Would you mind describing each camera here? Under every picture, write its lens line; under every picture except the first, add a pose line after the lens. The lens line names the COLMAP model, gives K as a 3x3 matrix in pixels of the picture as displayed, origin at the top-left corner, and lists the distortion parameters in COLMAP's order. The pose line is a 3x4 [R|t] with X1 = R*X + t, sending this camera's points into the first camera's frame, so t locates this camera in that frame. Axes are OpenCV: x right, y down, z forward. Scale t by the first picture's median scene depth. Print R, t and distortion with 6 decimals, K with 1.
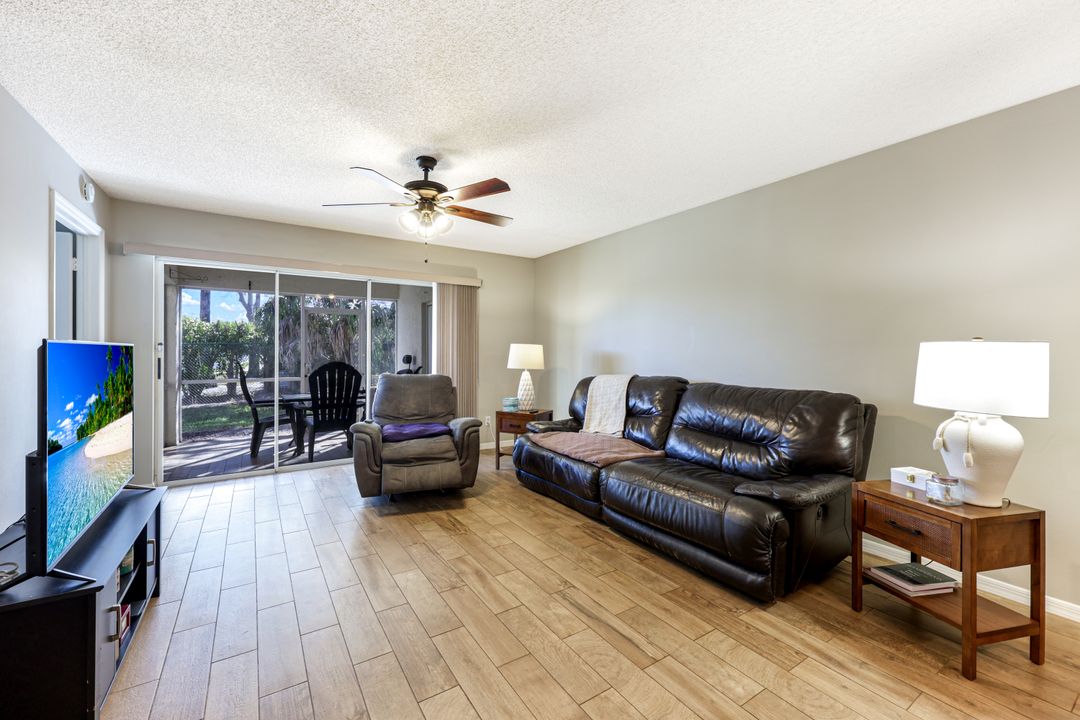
lens RADIAL K [[438.0, 0, 529.8], [0, 438.0, 353.7], [0, 0, 1]] dist [0.001591, -0.000648]
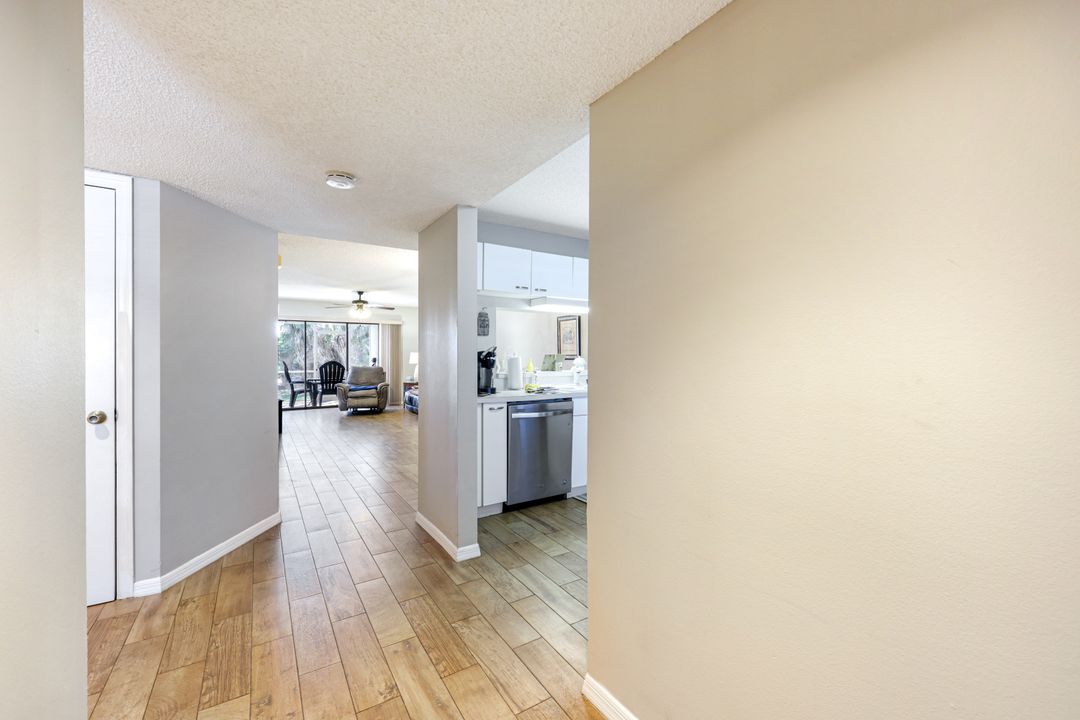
lens RADIAL K [[438.0, 0, 542.4], [0, 438.0, 354.0], [0, 0, 1]] dist [0.001591, -0.000648]
pose [[0.999911, -0.004918, 0.012428, 0.798060], [0.004967, 0.999980, -0.003875, -0.003558], [-0.012408, 0.003937, 0.999915, -1.647641]]
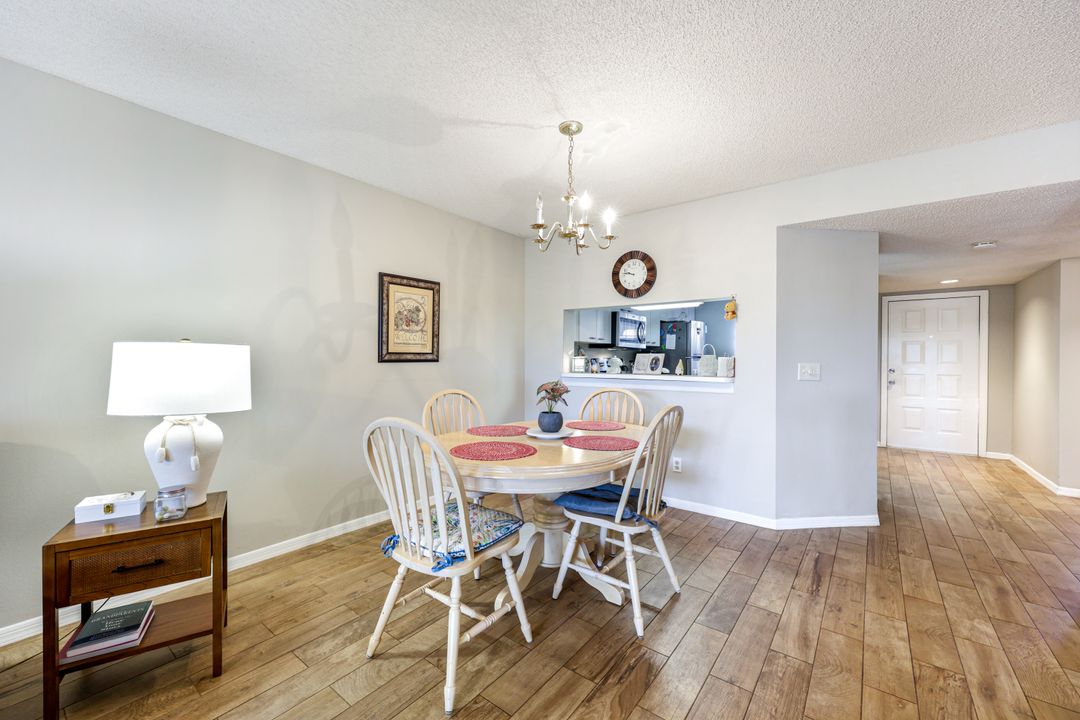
lens RADIAL K [[438.0, 0, 534.9], [0, 438.0, 360.2], [0, 0, 1]] dist [0.001591, -0.000648]
pose [[-0.337405, -0.013331, 0.941265, -0.091788], [-0.006222, 0.999909, 0.011931, -0.003072], [-0.941339, -0.001831, -0.337457, 0.309866]]
